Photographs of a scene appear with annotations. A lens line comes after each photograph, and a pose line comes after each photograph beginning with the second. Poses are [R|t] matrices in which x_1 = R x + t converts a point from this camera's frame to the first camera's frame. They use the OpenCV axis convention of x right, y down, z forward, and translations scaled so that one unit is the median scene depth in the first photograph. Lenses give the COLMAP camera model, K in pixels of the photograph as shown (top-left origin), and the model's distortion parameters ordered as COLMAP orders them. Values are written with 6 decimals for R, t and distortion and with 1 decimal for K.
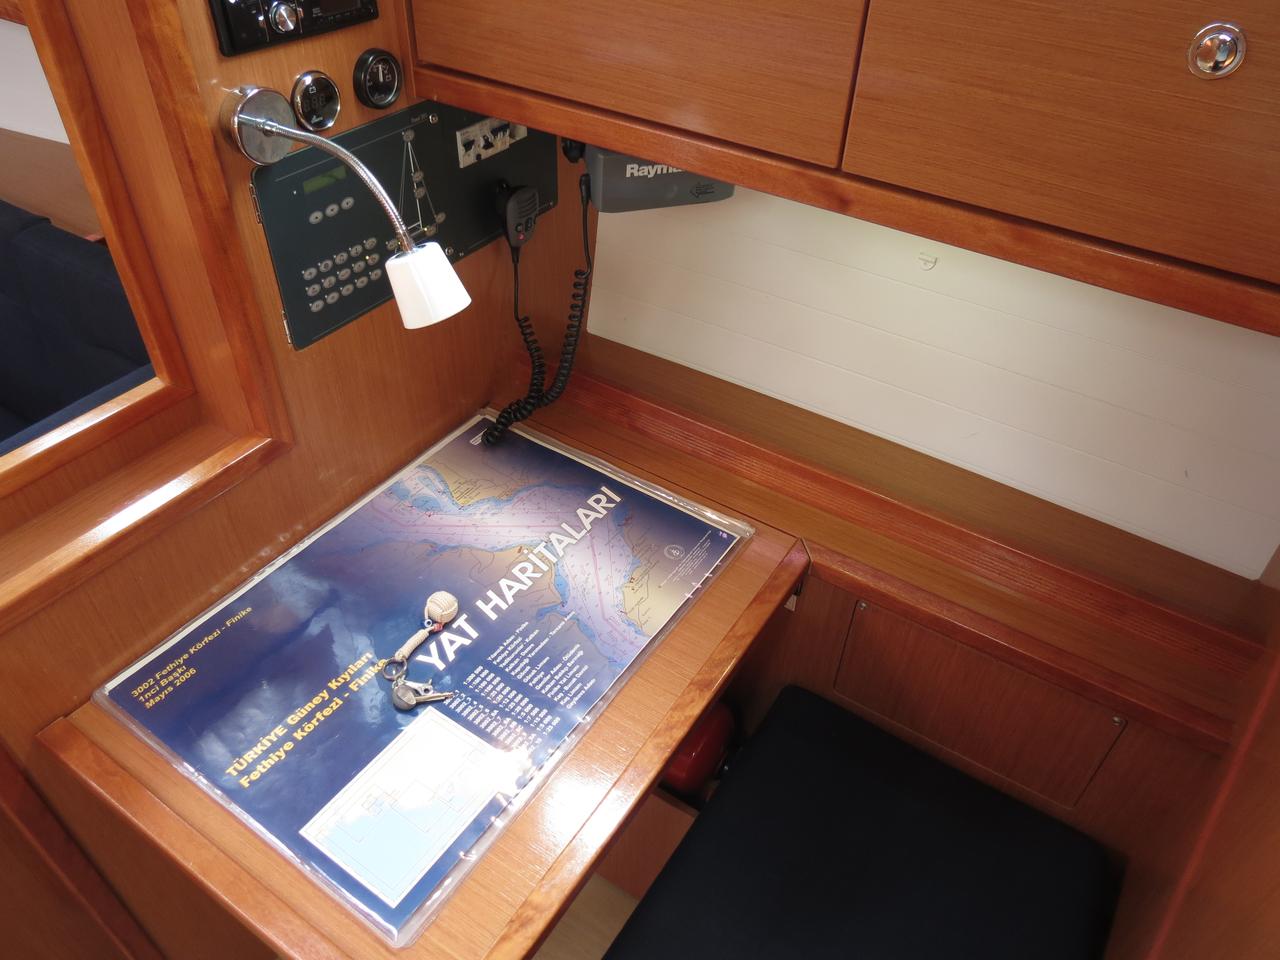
lens RADIAL K [[910.6, 0, 640.0], [0, 910.6, 480.0], [0, 0, 1]] dist [-0.012001, -0.004914]
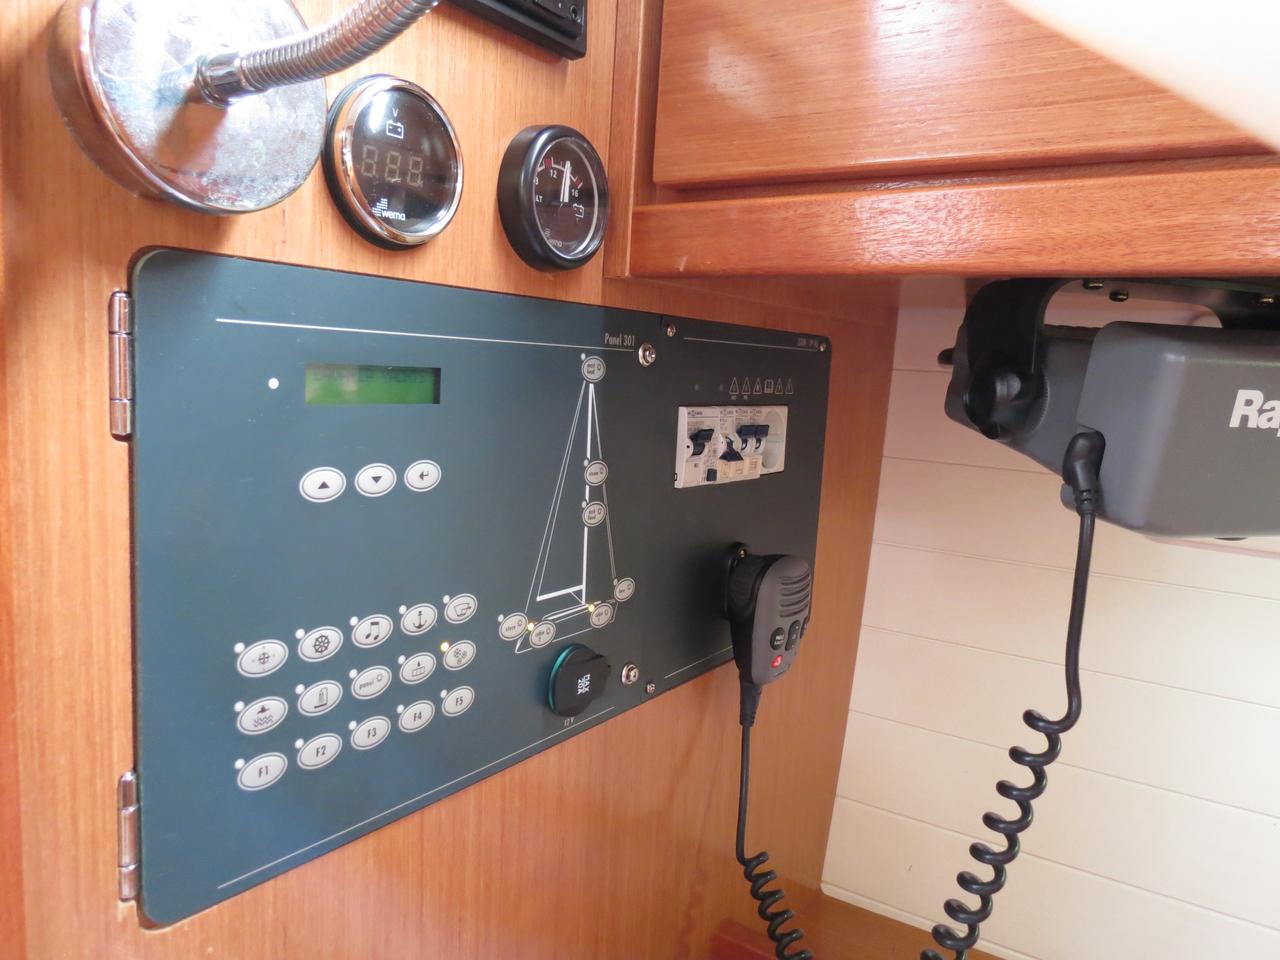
lens RADIAL K [[910.6, 0, 640.0], [0, 910.6, 480.0], [0, 0, 1]] dist [-0.012001, -0.004914]
pose [[0.998831, 0.026994, -0.040100, -0.215375], [-0.044662, 0.832701, -0.551919, -0.108737], [0.018493, 0.553065, 0.832933, 0.682438]]
